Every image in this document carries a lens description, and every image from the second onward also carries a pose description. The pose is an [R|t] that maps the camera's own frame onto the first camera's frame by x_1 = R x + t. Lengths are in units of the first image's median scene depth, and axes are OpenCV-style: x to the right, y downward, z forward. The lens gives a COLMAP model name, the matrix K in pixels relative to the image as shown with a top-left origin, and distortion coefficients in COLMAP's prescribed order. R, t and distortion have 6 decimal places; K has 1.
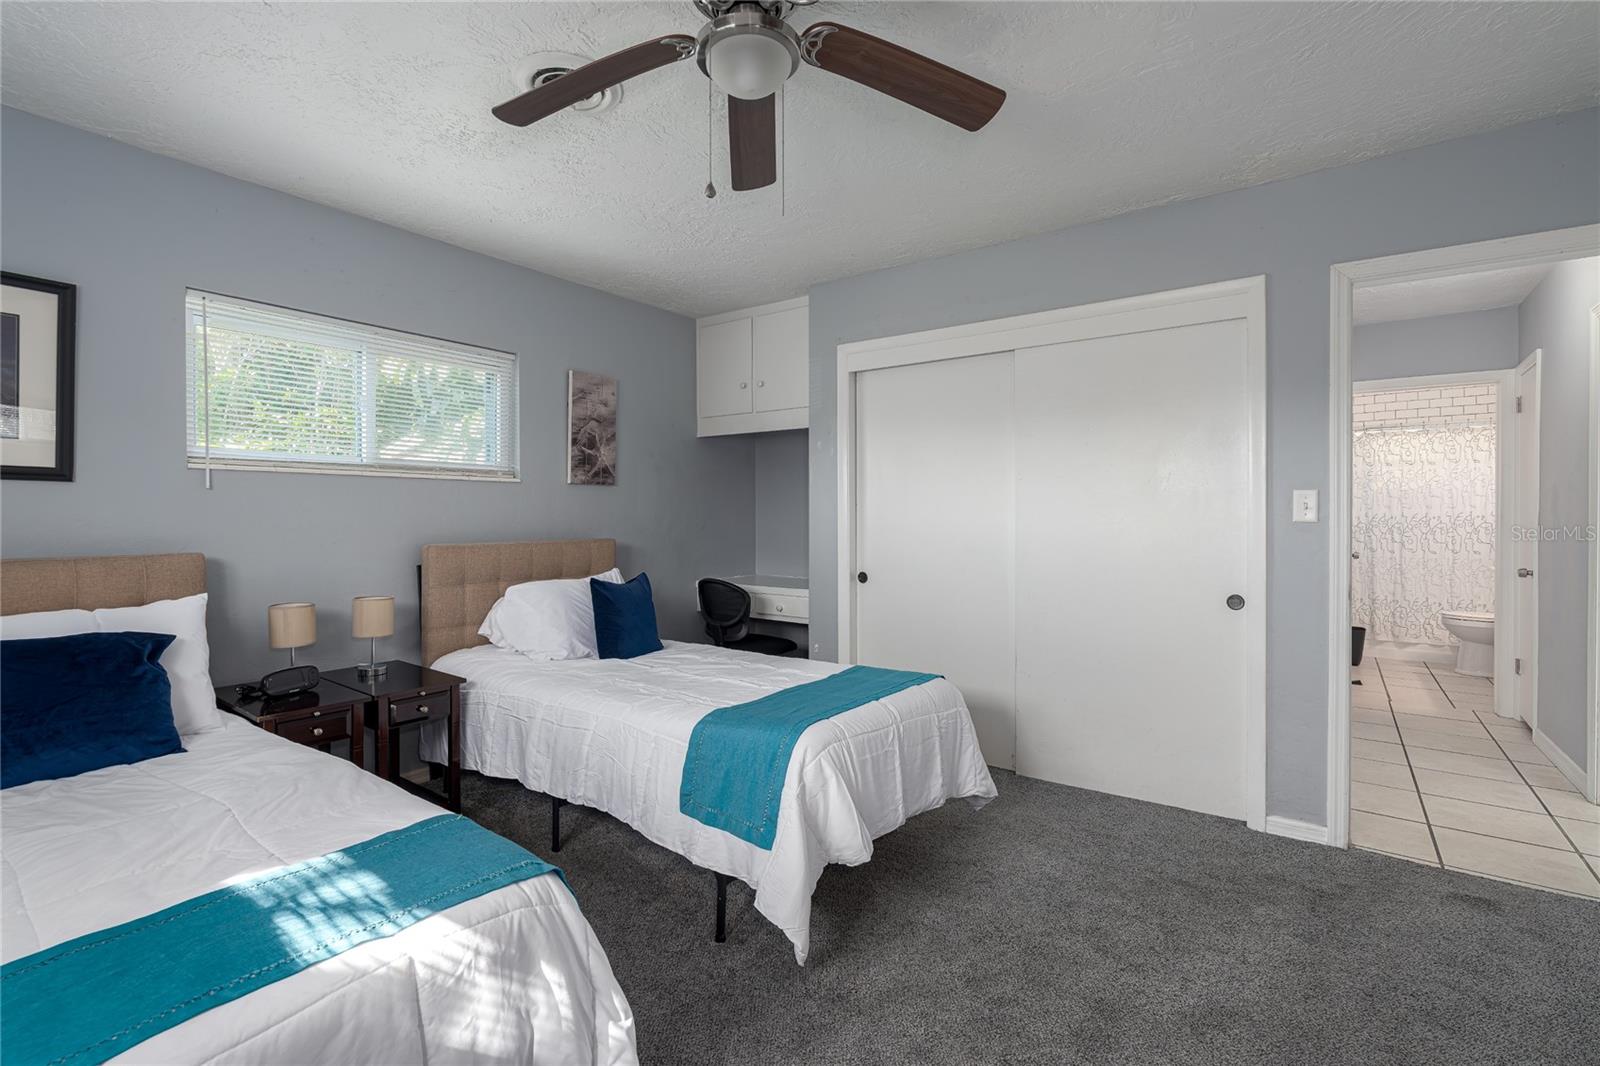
lens RADIAL K [[728.9, 0, 791.7], [0, 728.9, 529.7], [0, 0, 1]] dist [-0.003073, -0.000053]
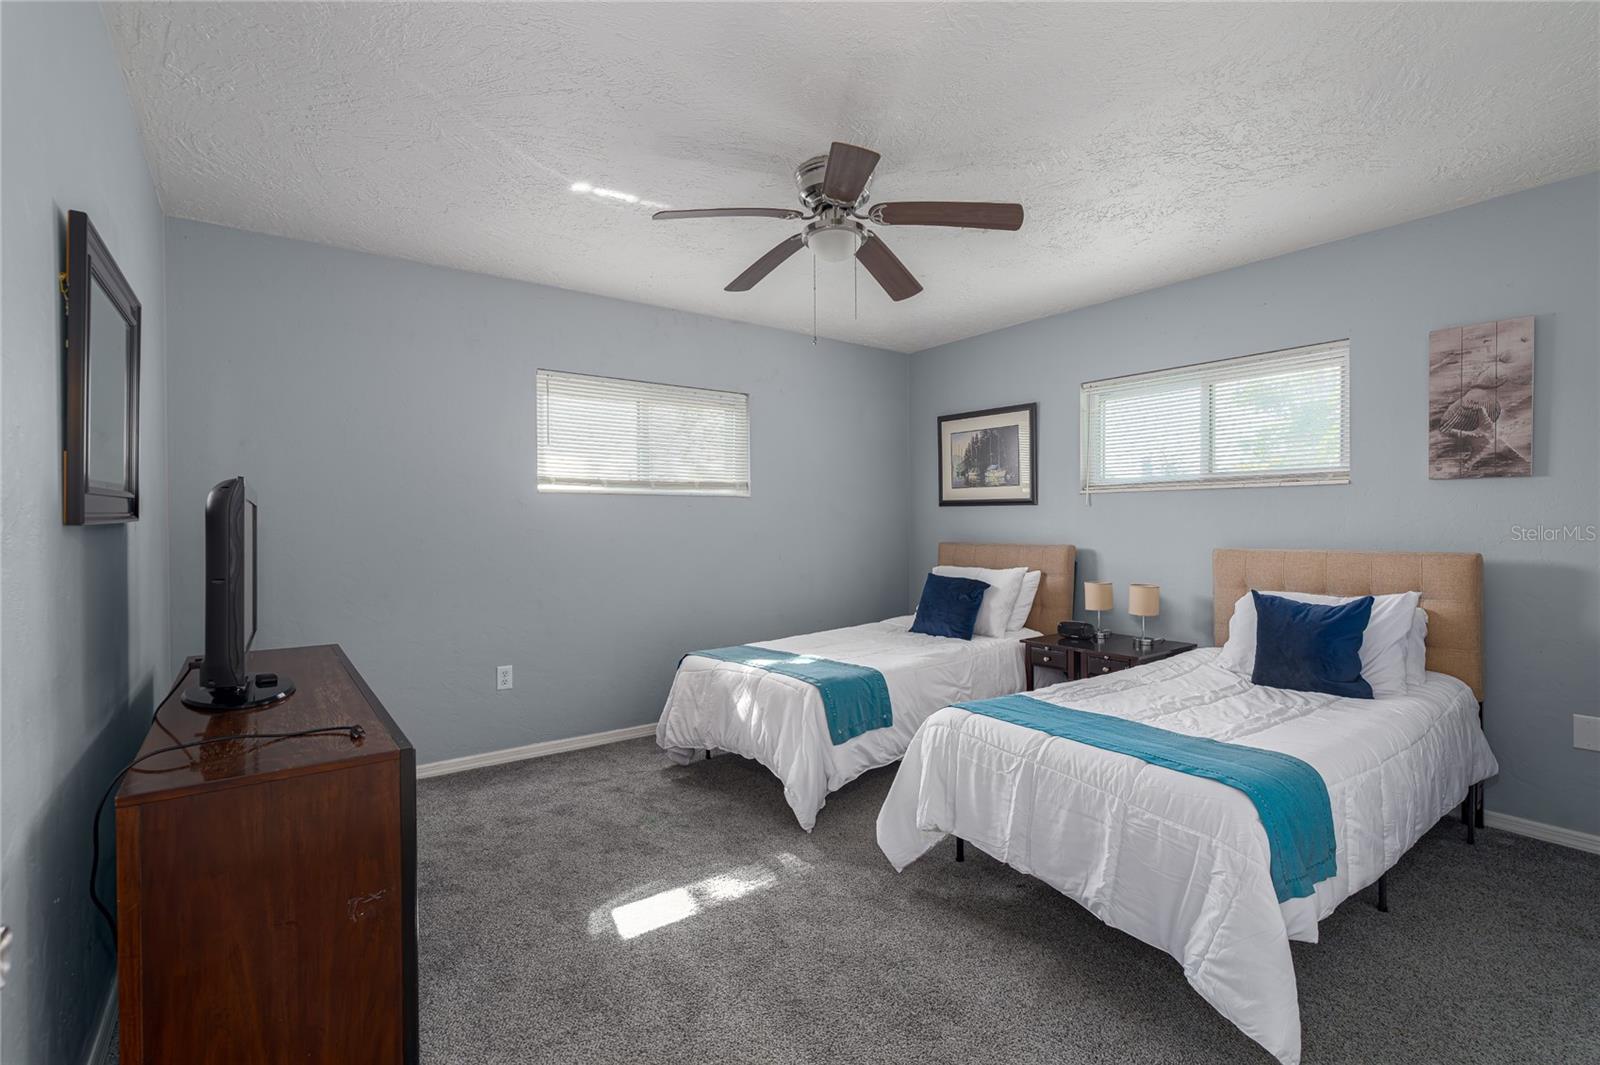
lens RADIAL K [[728.9, 0, 807.3], [0, 728.9, 526.7], [0, 0, 1]] dist [-0.003073, -0.000053]
pose [[-0.285460, -0.004489, -0.958380, 0.613787], [-0.024675, 0.999692, 0.002668, -0.000088], [0.958073, 0.024410, -0.285483, 0.594448]]
